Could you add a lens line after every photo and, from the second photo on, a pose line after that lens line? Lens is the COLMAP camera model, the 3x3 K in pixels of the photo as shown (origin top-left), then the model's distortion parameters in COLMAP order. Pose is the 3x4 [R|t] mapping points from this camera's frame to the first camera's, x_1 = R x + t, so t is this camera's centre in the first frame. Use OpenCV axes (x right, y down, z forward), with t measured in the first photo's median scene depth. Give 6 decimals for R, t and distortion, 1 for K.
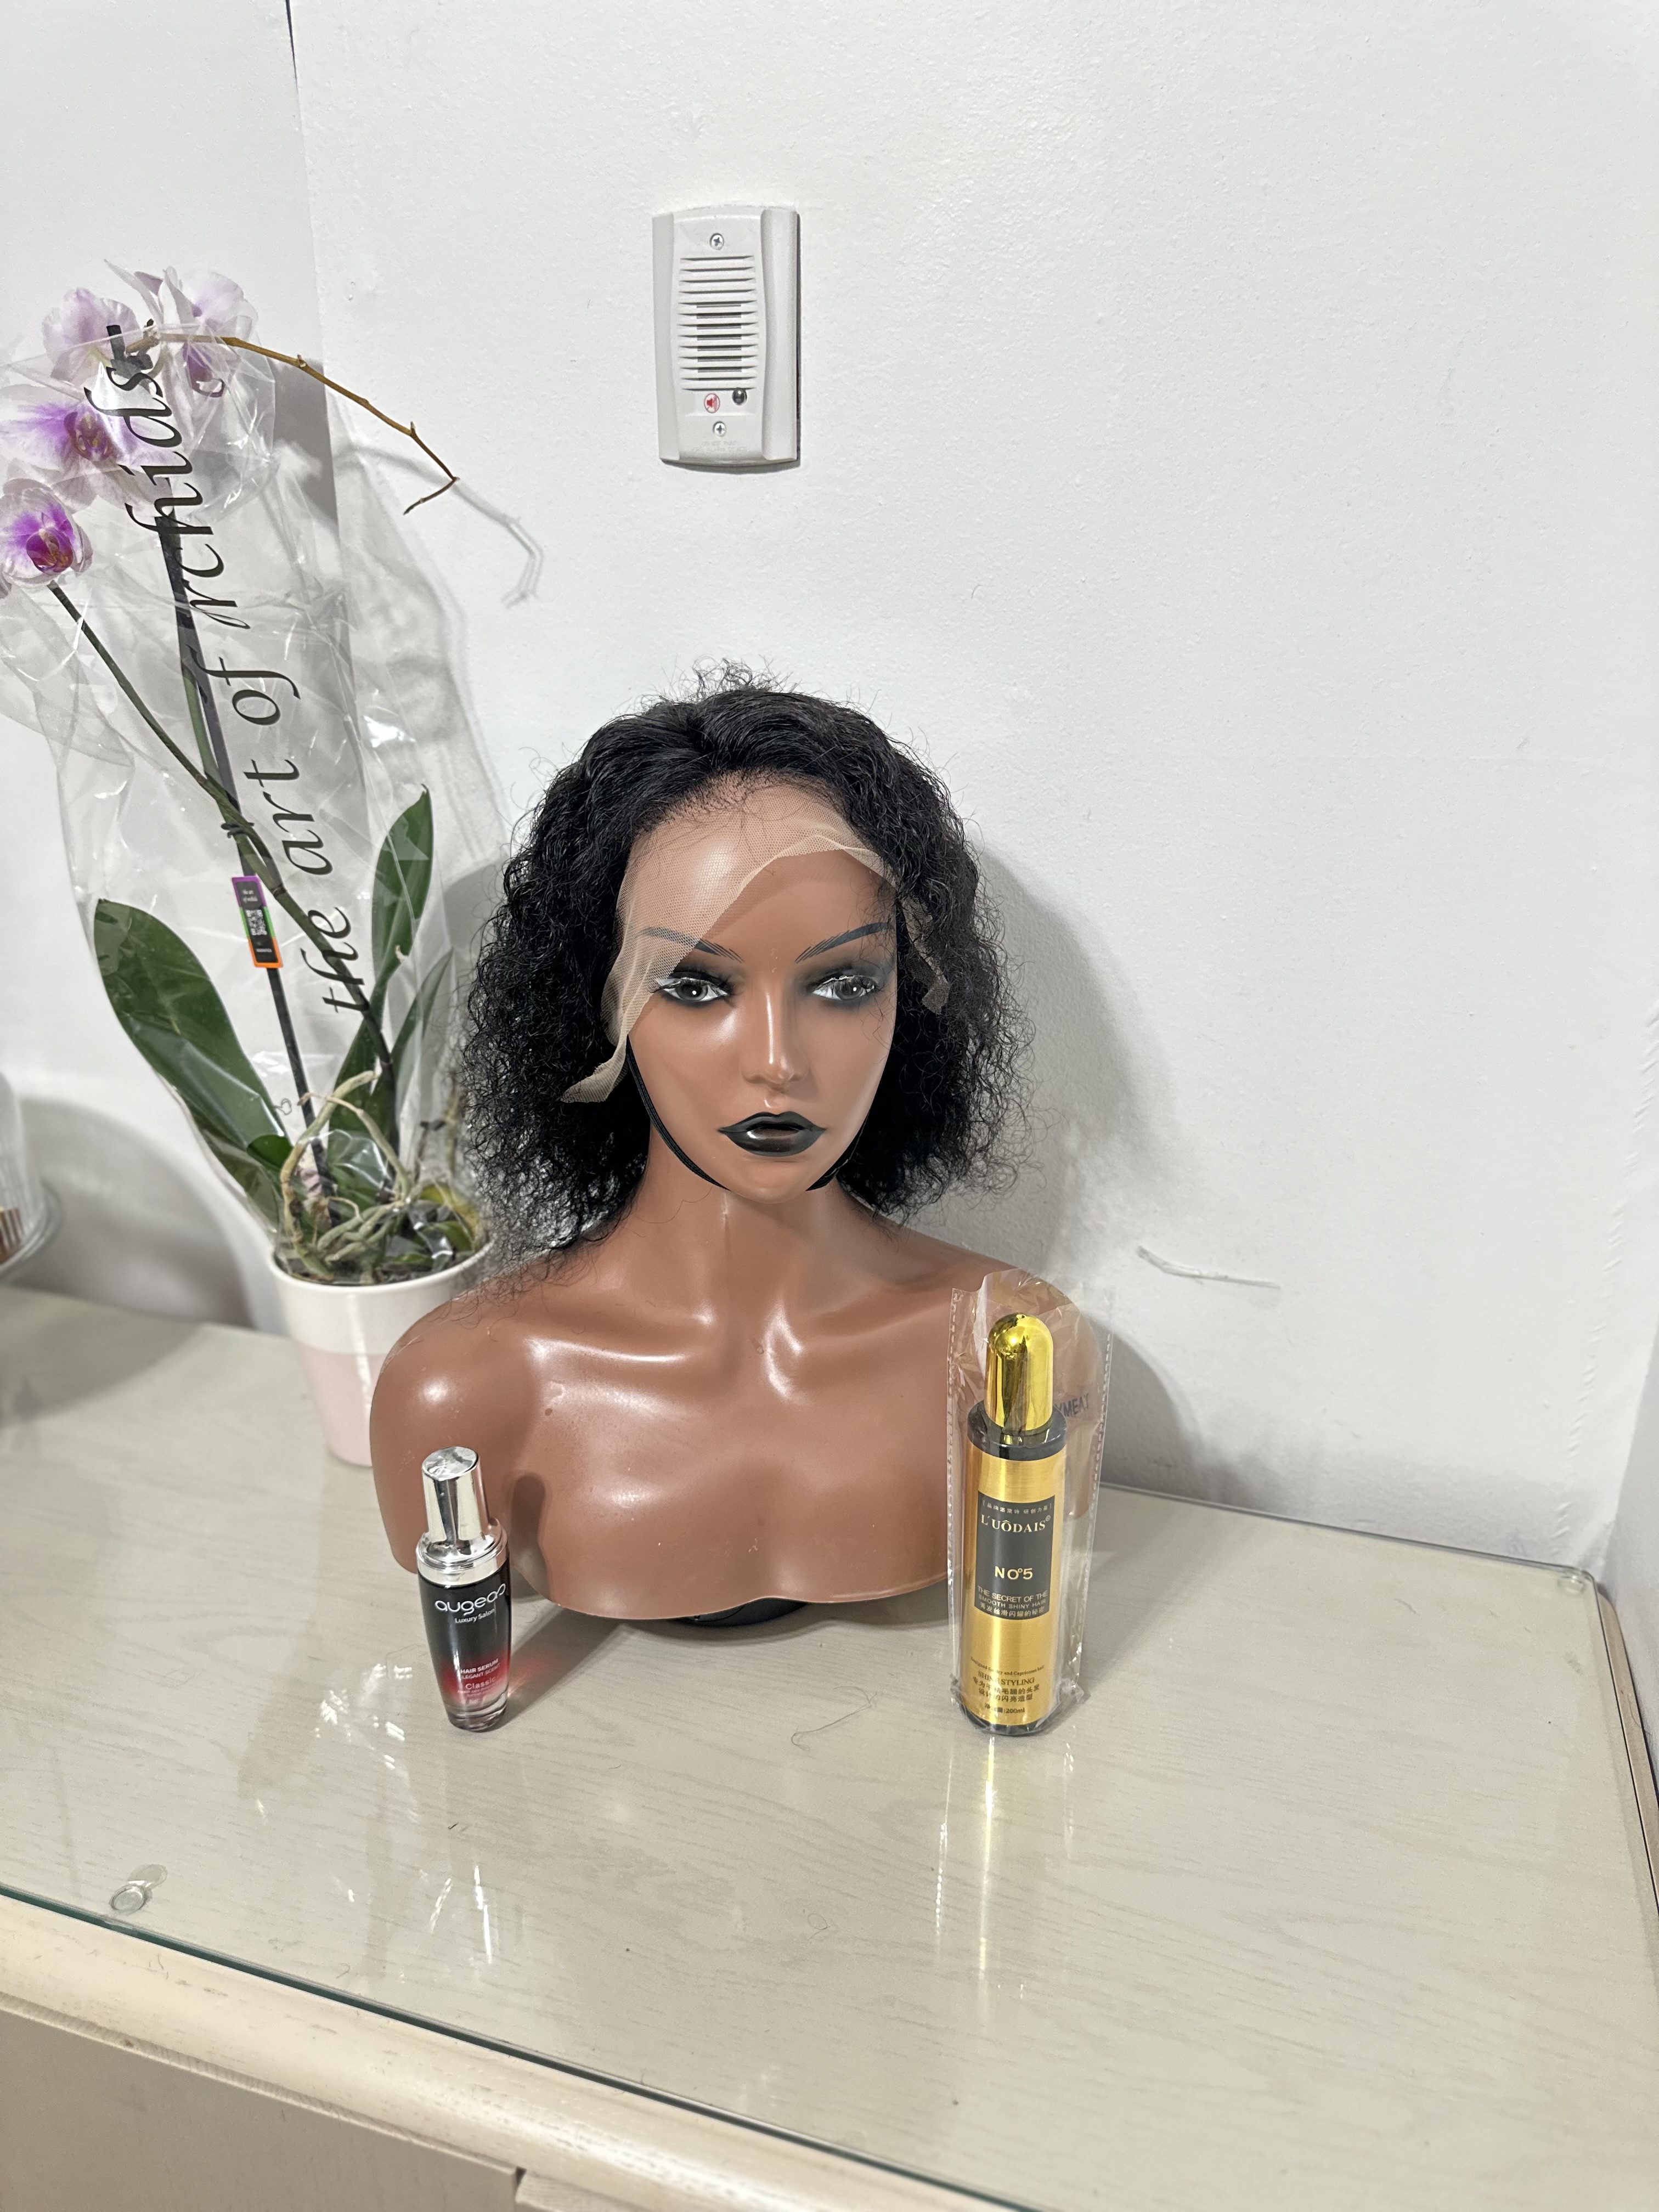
lens RADIAL K [[1698.6, 0, 829.5], [0, 1698.6, 1106.0], [0, 0, 1]] dist [0.072237, 0.000879]
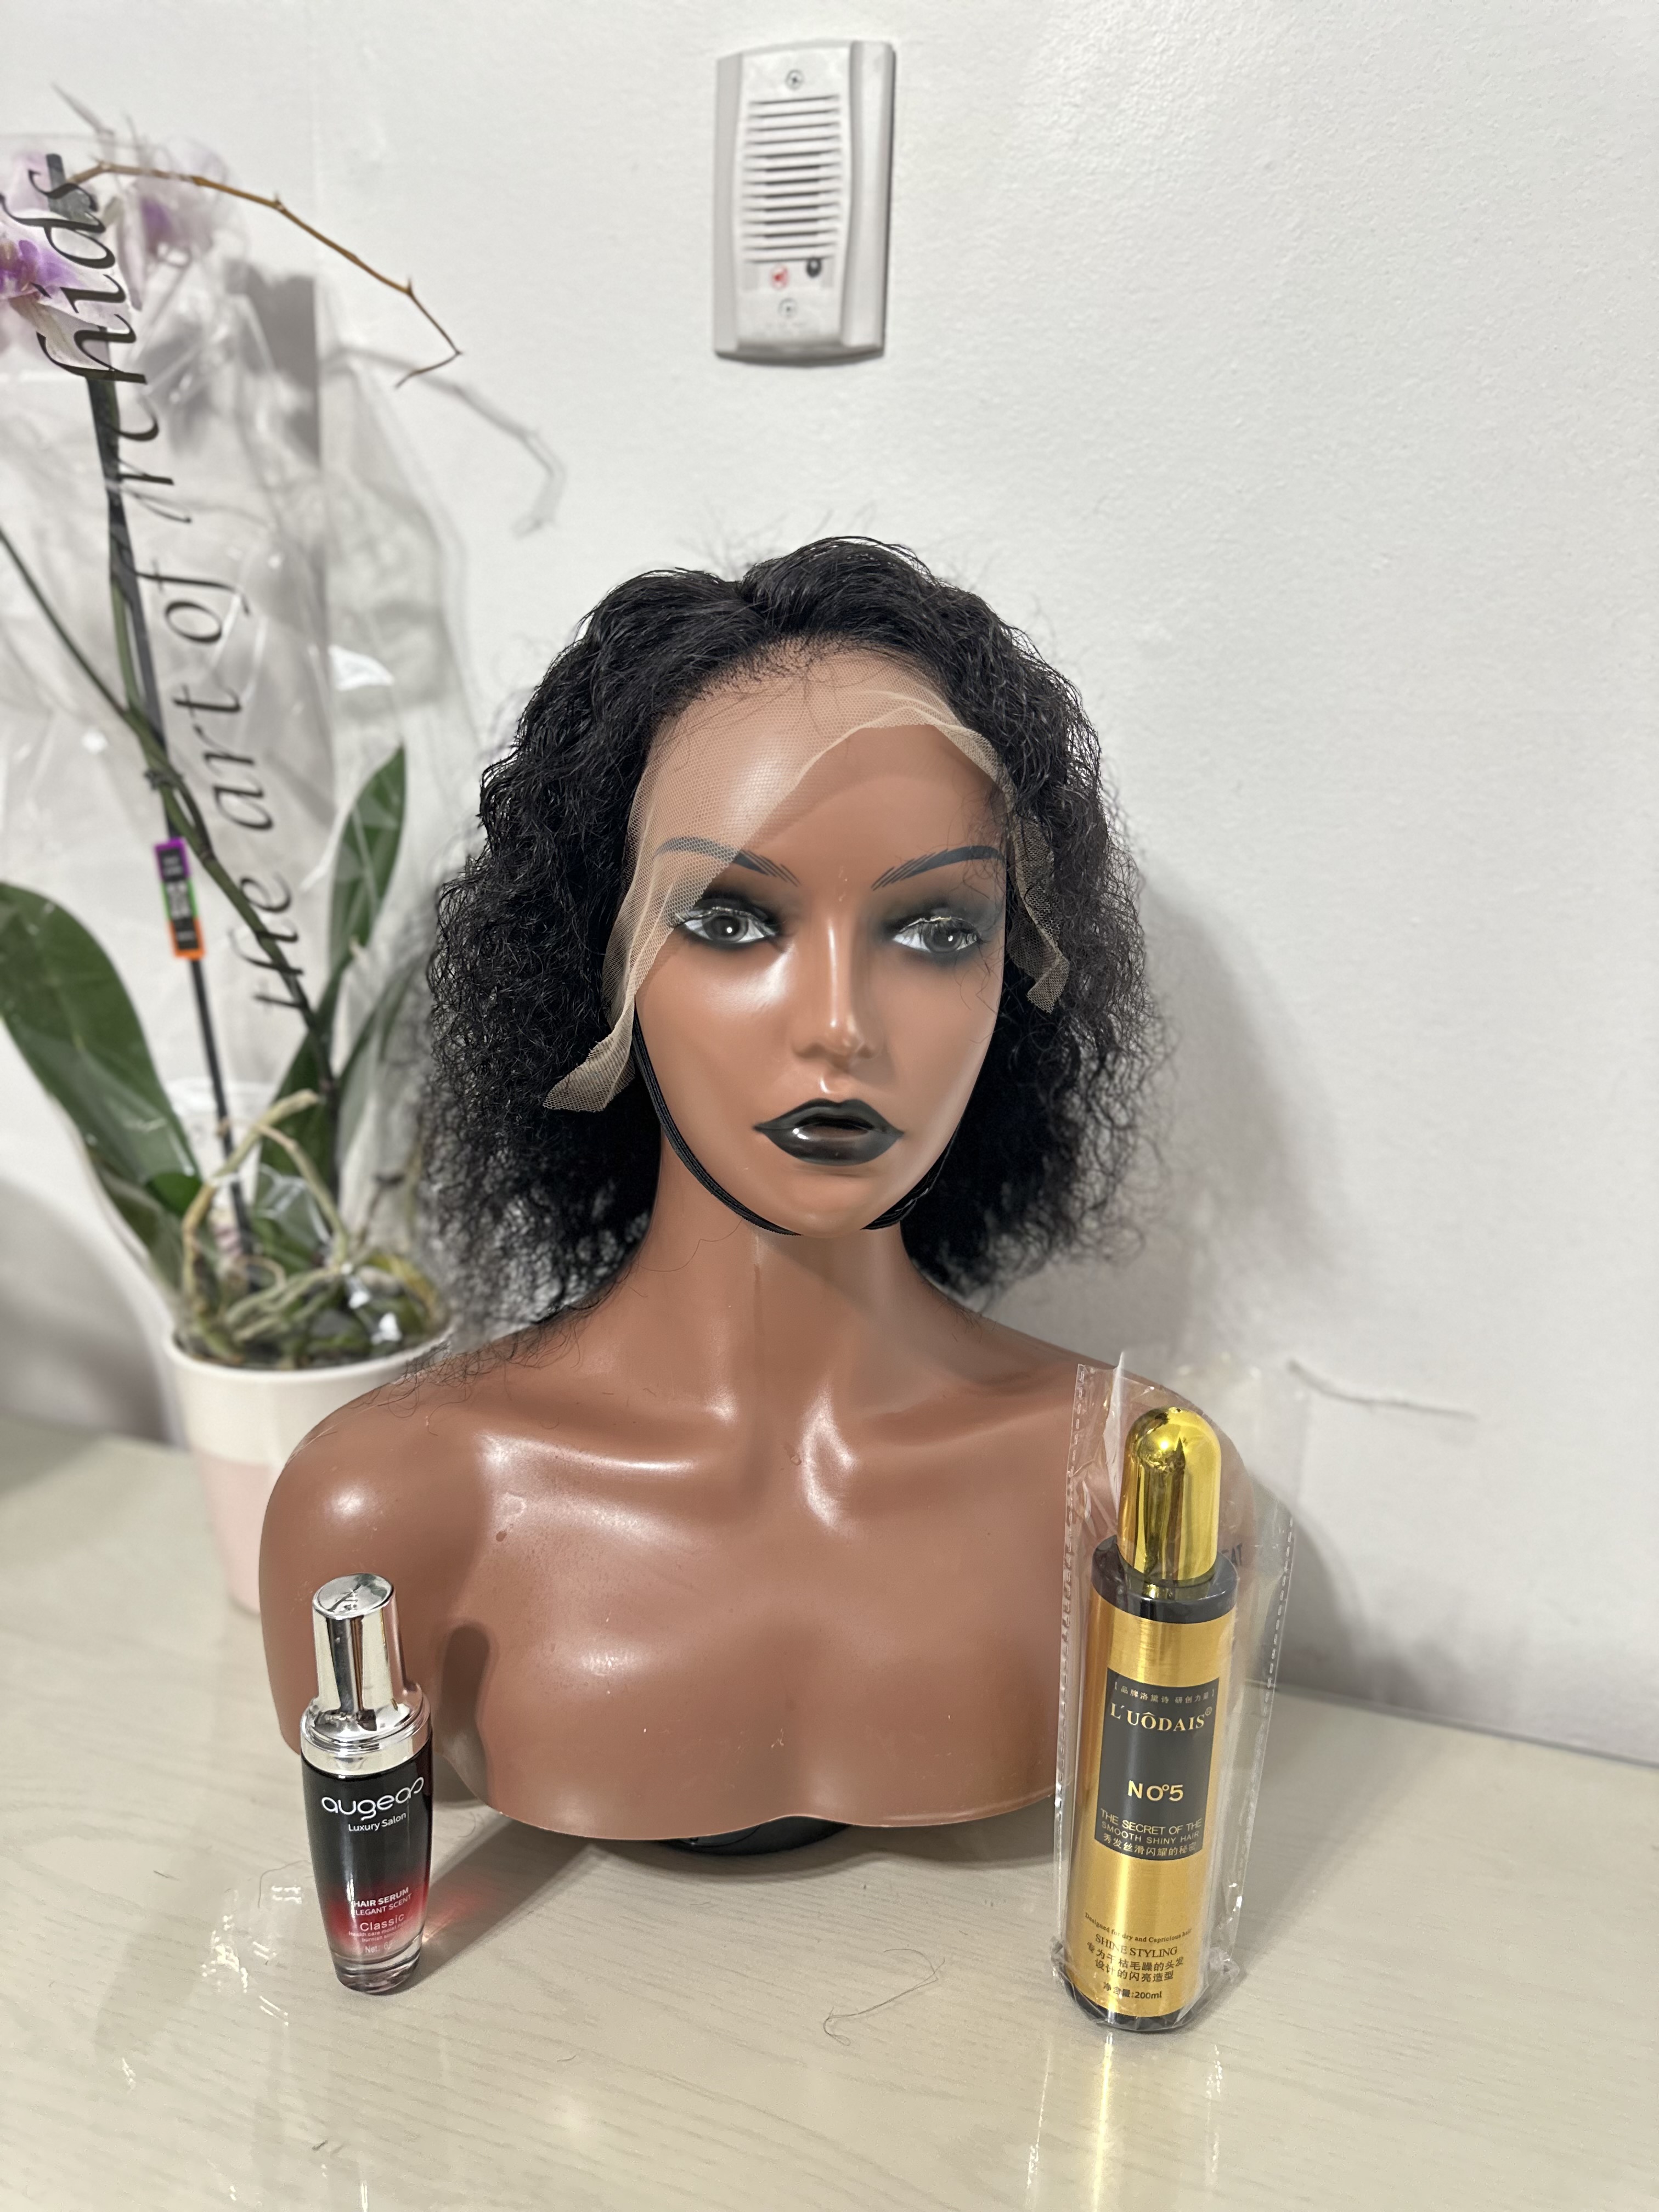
lens RADIAL K [[1669.9, 0, 829.5], [0, 1669.9, 1106.0], [0, 0, 1]] dist [0.010856, -0.004685]
pose [[0.999371, 0.033375, -0.011954, -0.022784], [-0.034622, 0.991332, -0.126737, 0.082544], [0.007621, 0.127071, 0.991864, 0.269648]]
